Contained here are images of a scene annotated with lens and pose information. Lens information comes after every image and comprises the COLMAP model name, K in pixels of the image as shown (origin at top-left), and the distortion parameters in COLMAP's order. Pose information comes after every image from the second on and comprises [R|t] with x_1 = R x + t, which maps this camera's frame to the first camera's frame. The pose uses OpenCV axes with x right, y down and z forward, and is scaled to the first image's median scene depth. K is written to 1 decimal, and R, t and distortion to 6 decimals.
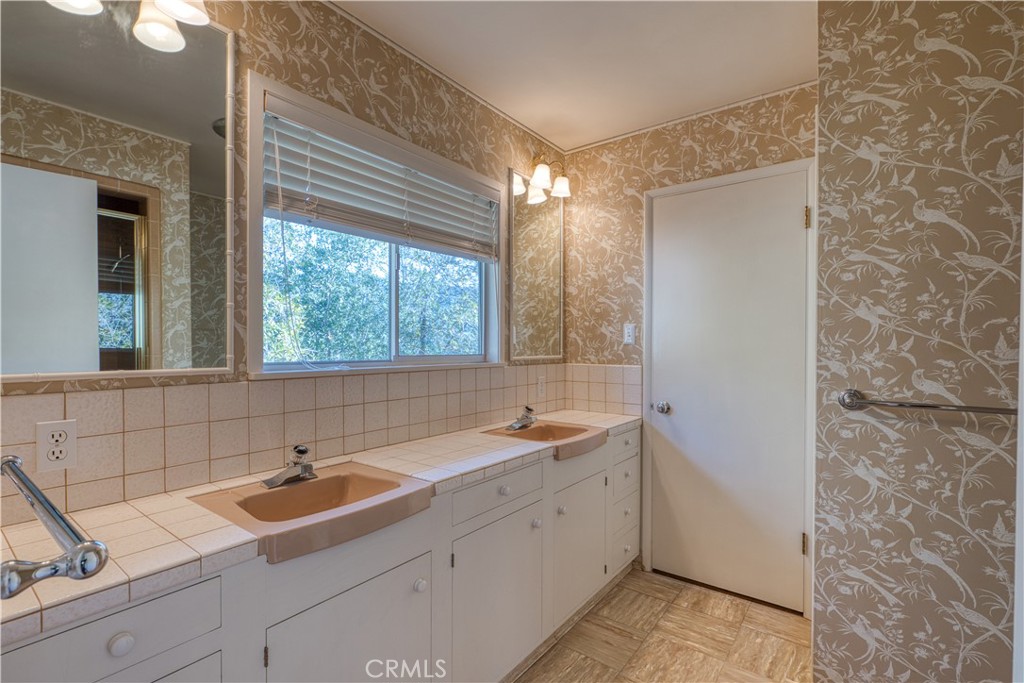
lens RADIAL K [[460.6, 0, 513.8], [0, 460.6, 347.5], [0, 0, 1]] dist [0.000801, -0.000154]
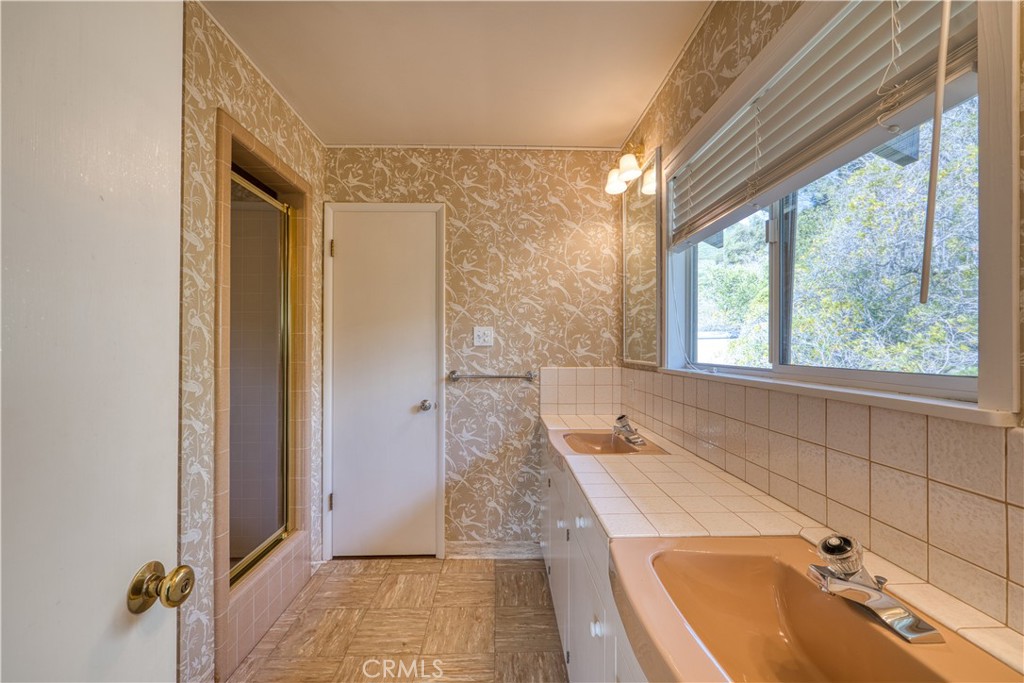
lens RADIAL K [[418.8, 0, 511.7], [0, 418.8, 342.9], [0, 0, 1]] dist [-0.000427, -0.000004]
pose [[0.785549, -0.001010, 0.618799, -0.347404], [0.006106, 0.999963, -0.006120, -0.012189], [-0.618770, 0.008586, 0.785525, -0.300734]]
